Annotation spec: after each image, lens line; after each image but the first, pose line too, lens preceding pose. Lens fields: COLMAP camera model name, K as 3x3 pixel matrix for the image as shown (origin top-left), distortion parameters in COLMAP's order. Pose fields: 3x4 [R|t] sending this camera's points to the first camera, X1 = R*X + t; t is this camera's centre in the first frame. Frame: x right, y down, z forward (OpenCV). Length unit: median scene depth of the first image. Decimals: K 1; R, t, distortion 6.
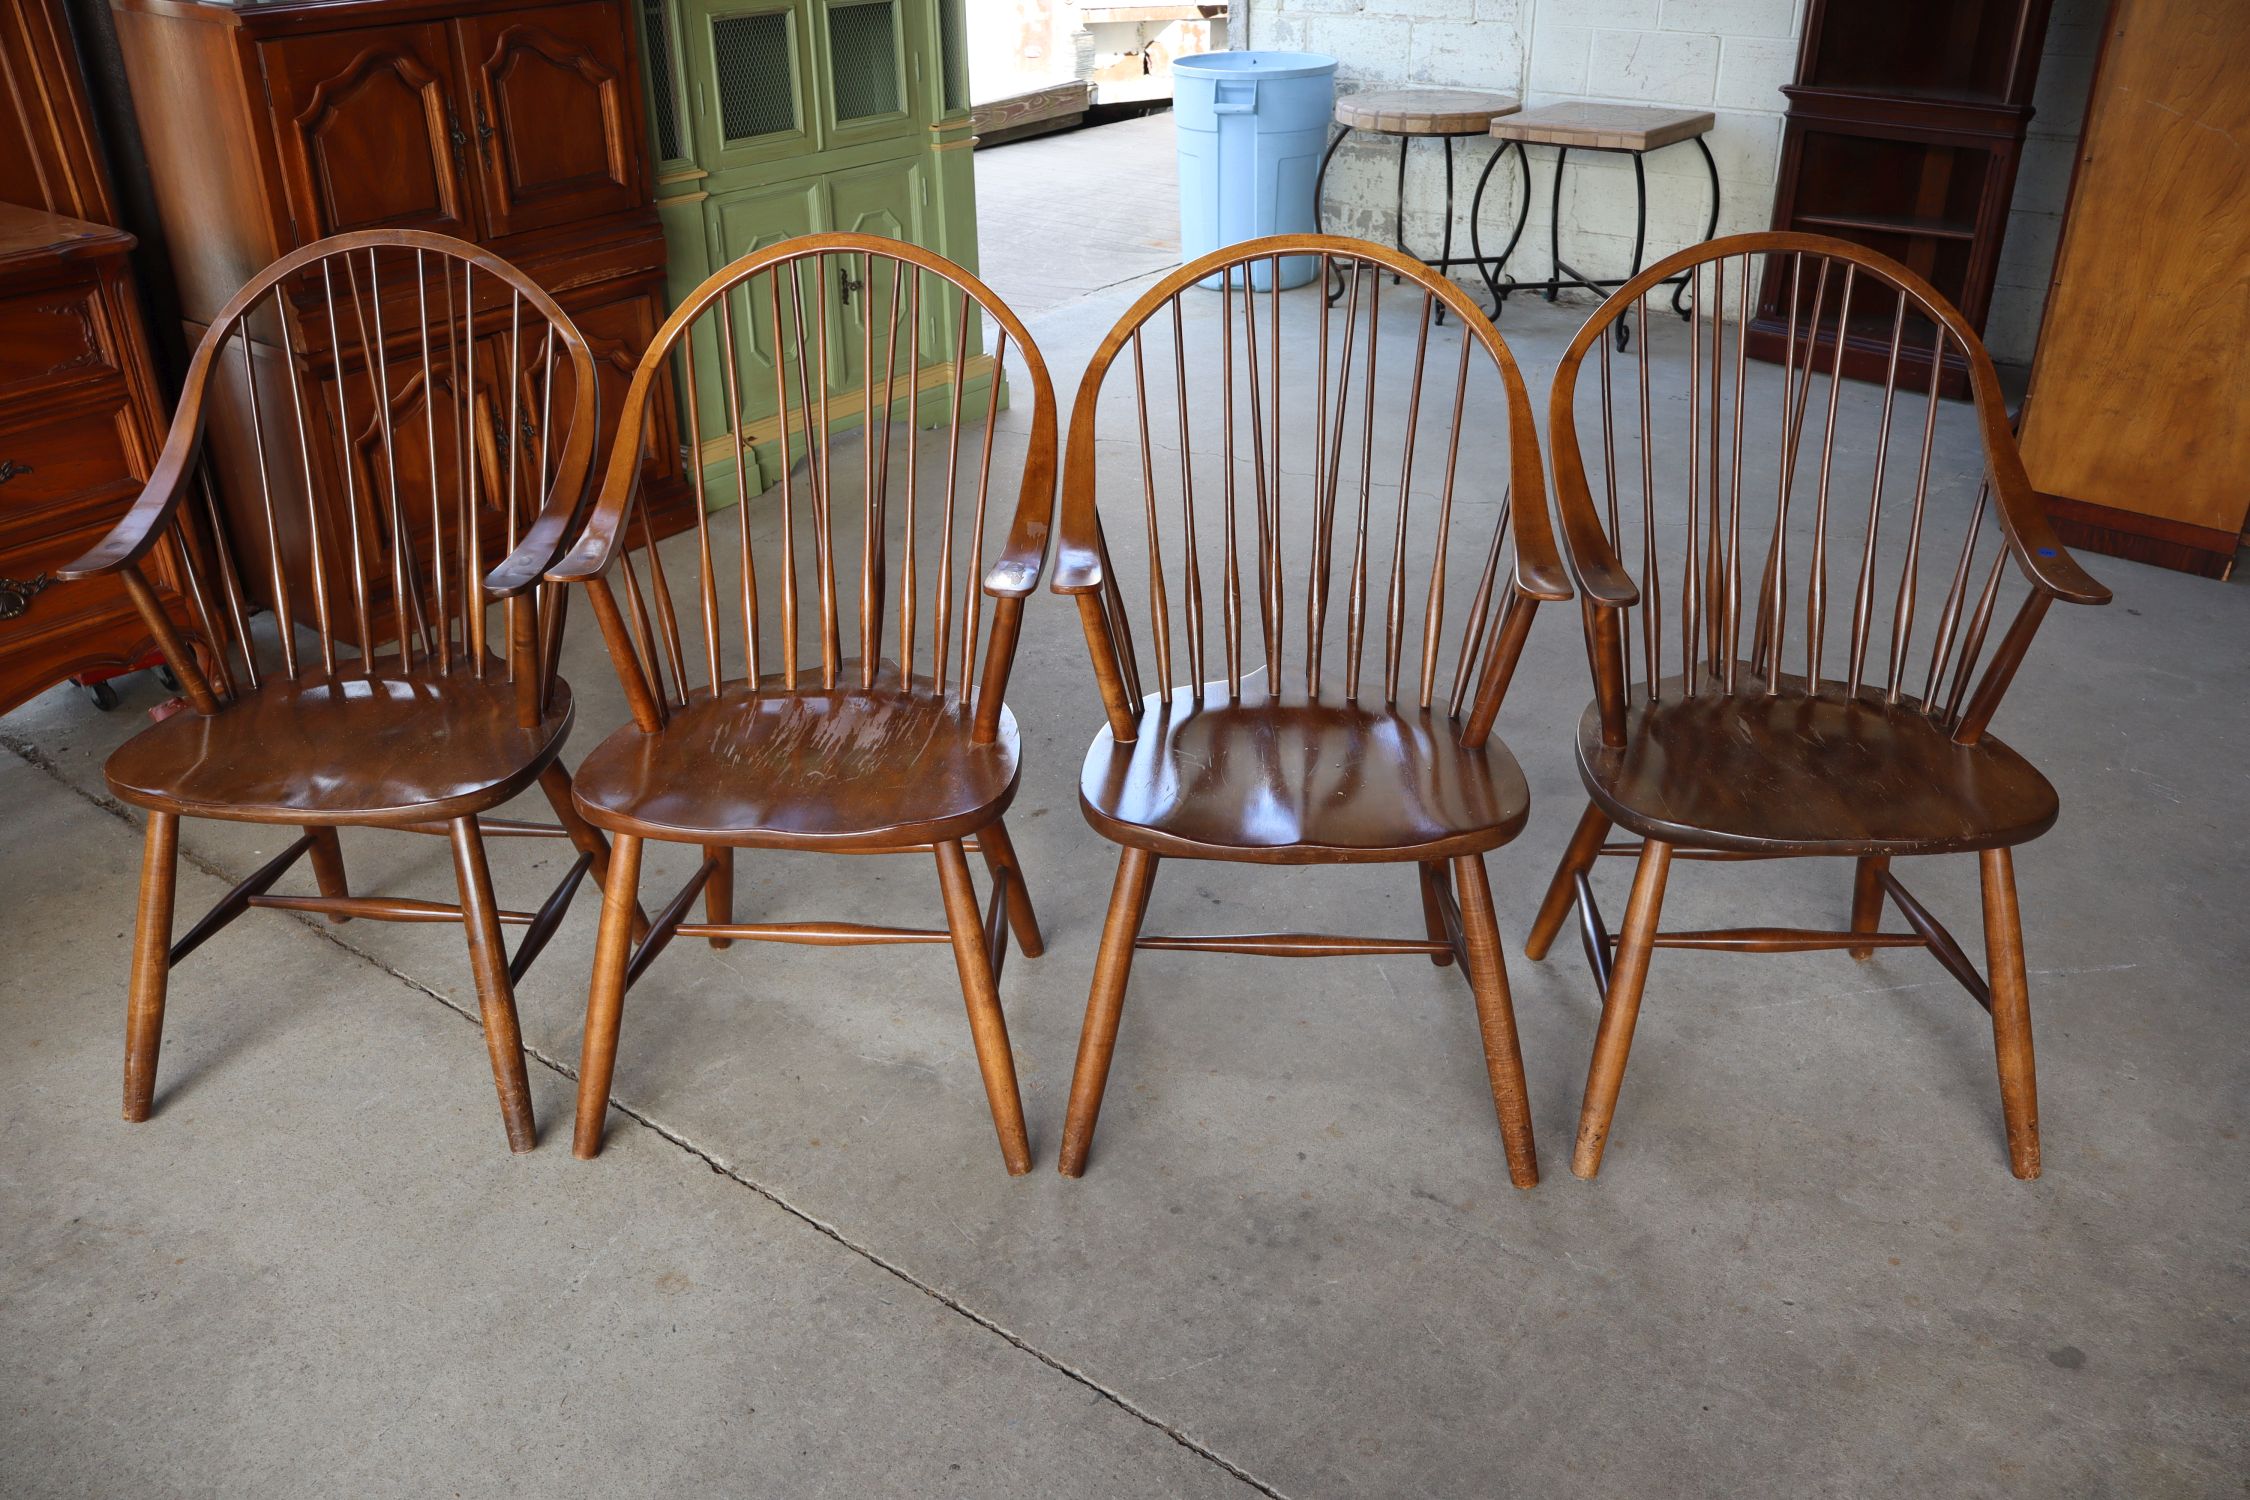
lens RADIAL K [[1875.2, 0, 1128.3], [0, 1875.2, 743.5], [0, 0, 1]] dist [0.006817, -0.010066]
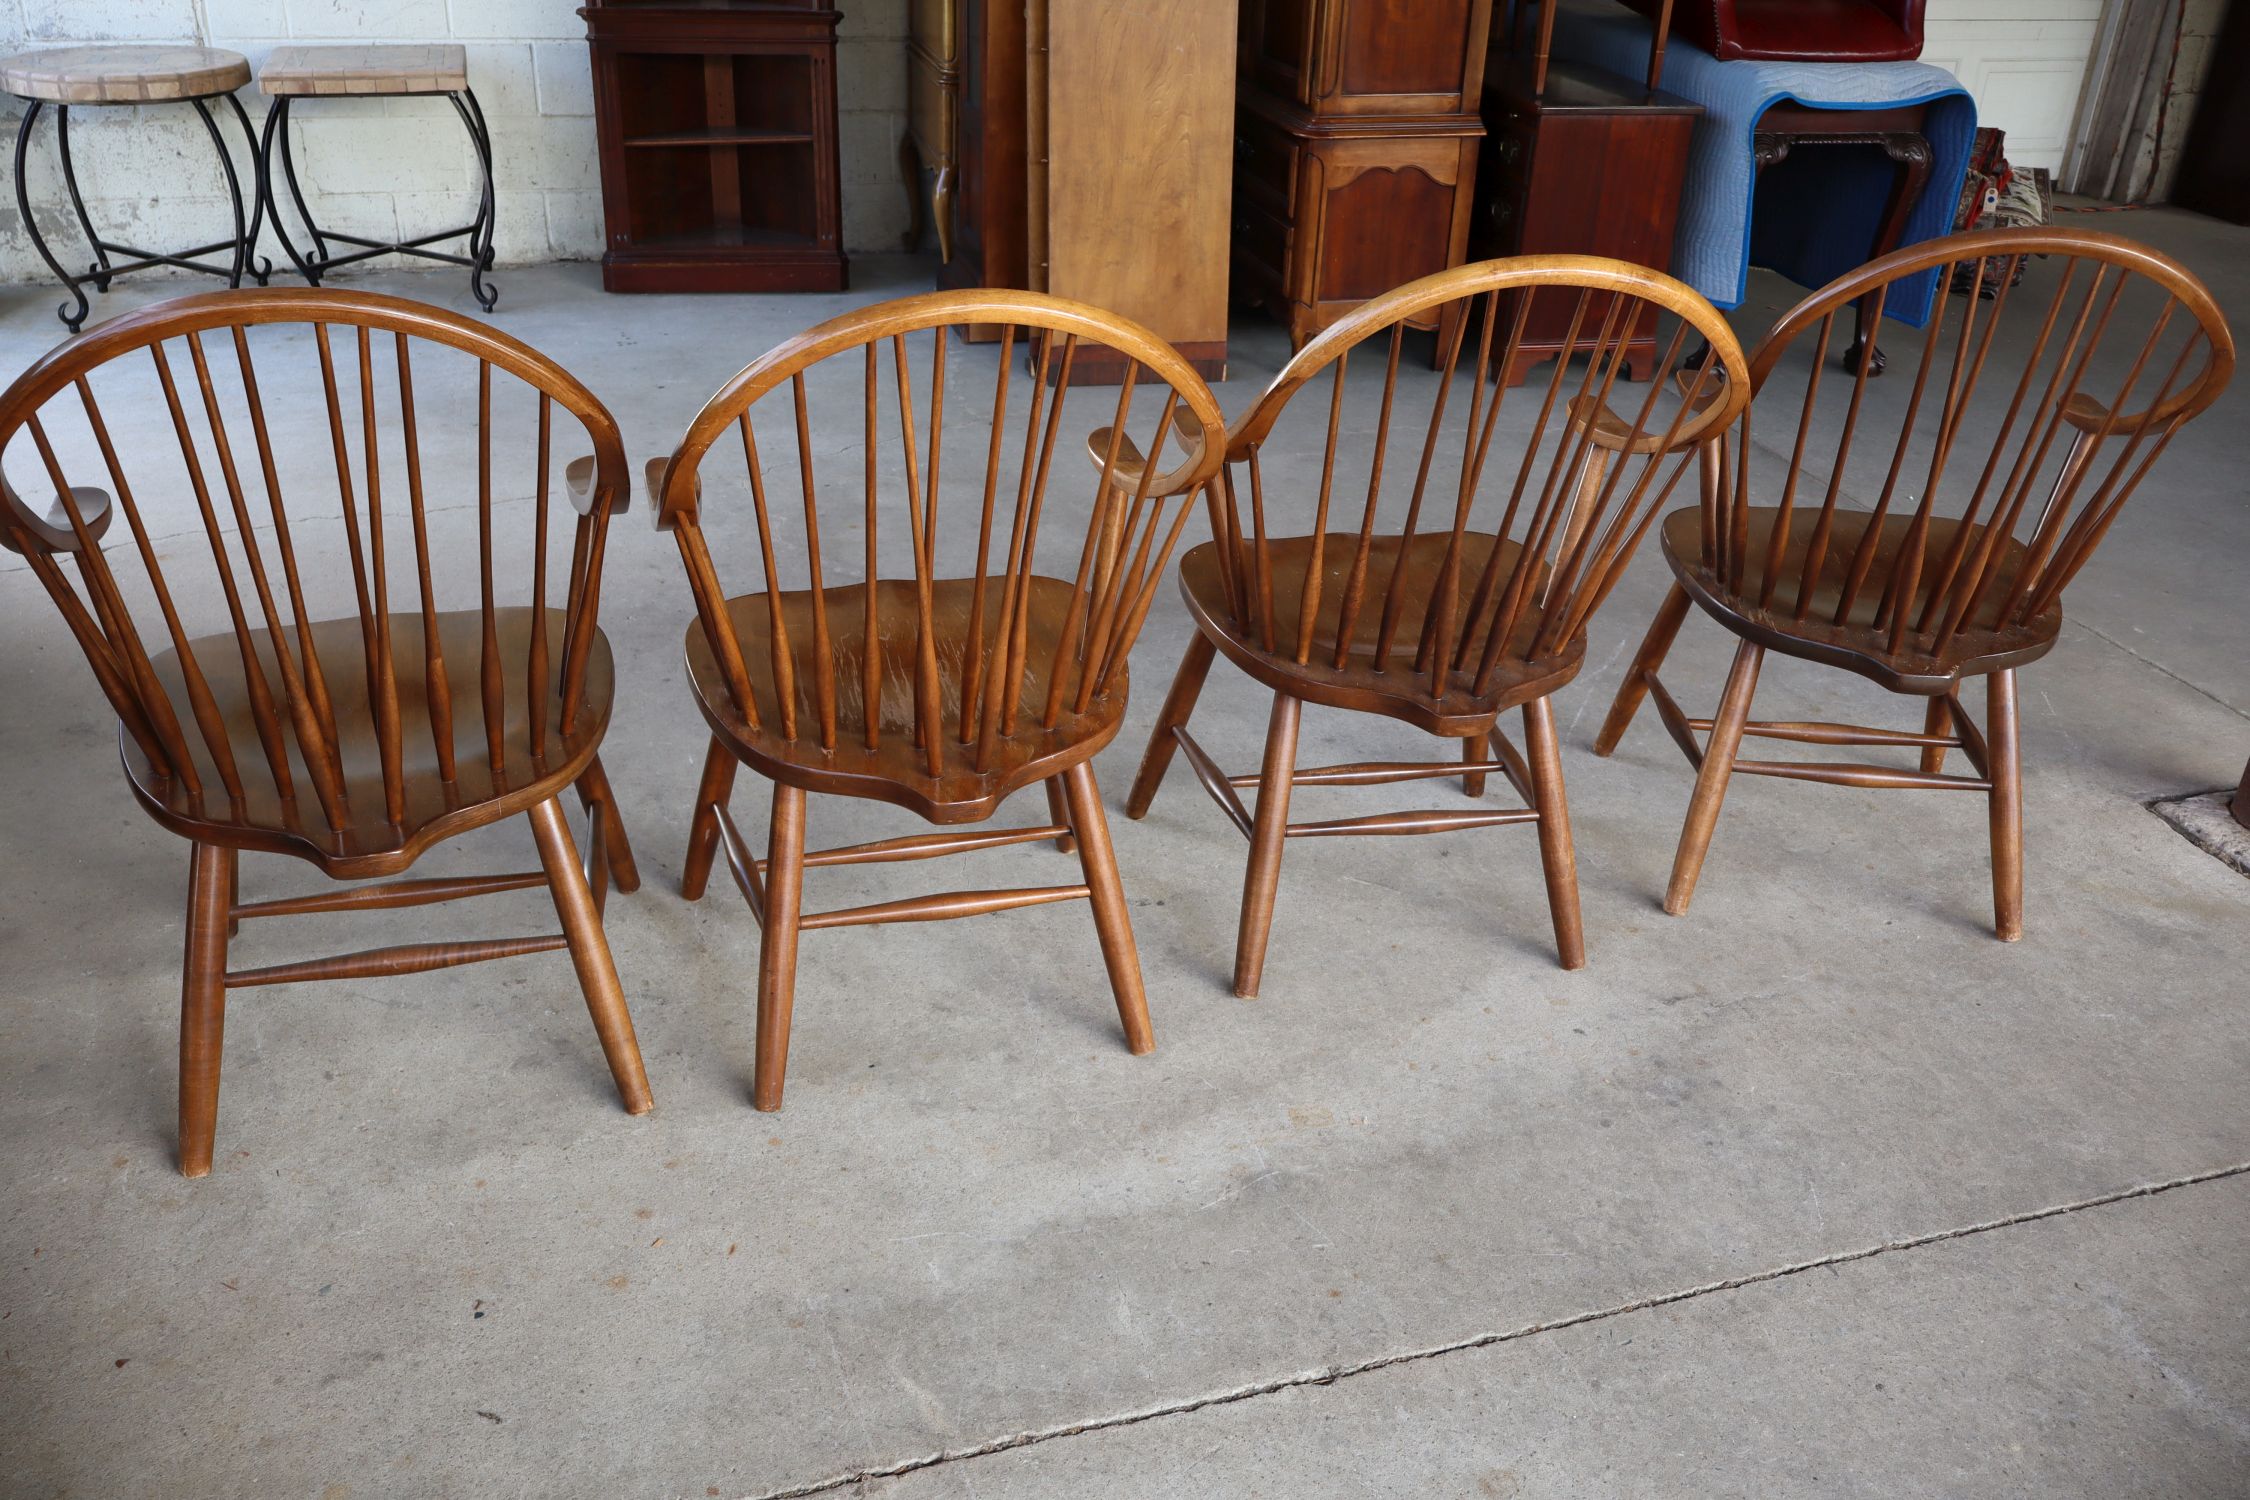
lens RADIAL K [[1875.2, 0, 1112.2], [0, 1875.2, 749.5], [0, 0, 1]] dist [0.006817, -0.010066]
pose [[0.559756, -0.362120, 0.745347, -0.385225], [0.330480, 0.922391, 0.199945, -0.110290], [-0.759905, 0.134402, 0.635987, 0.249636]]
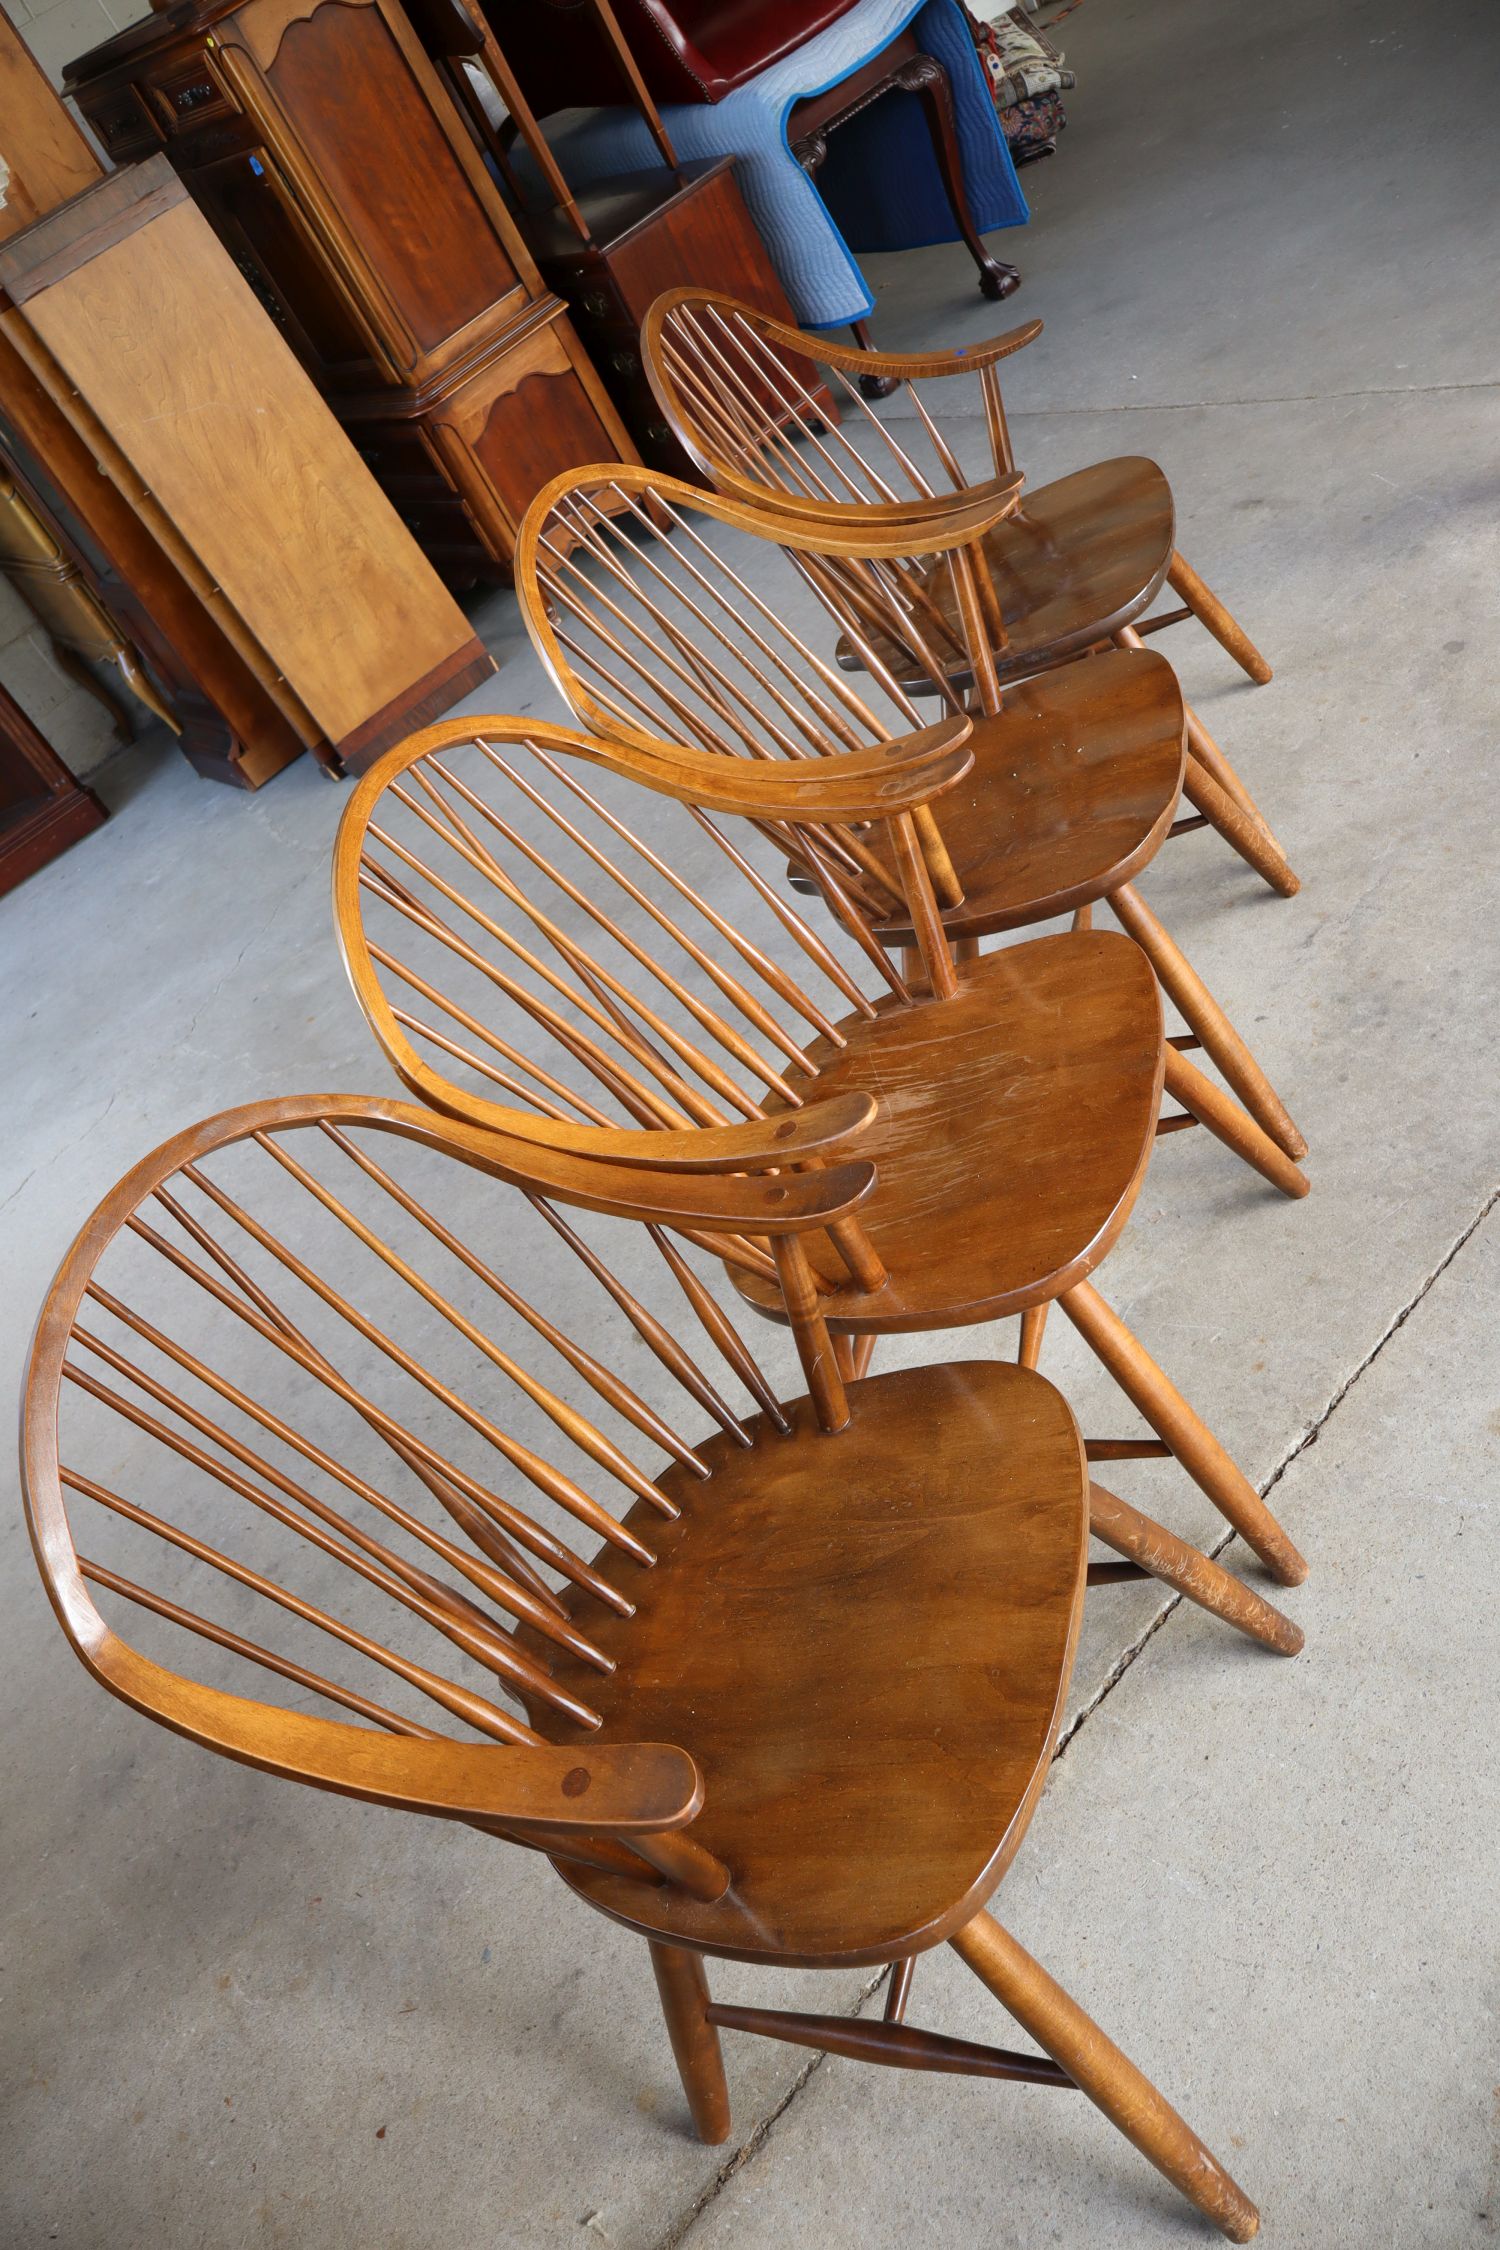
lens RADIAL K [[1875.2, 0, 744.4], [0, 1875.2, 1132.8], [0, 0, 1]] dist [0.006817, -0.010066]
pose [[0.152432, -0.667194, 0.729121, -0.393852], [0.781438, 0.533033, 0.324391, -0.167781], [-0.605077, 0.520316, 0.602622, 0.273451]]
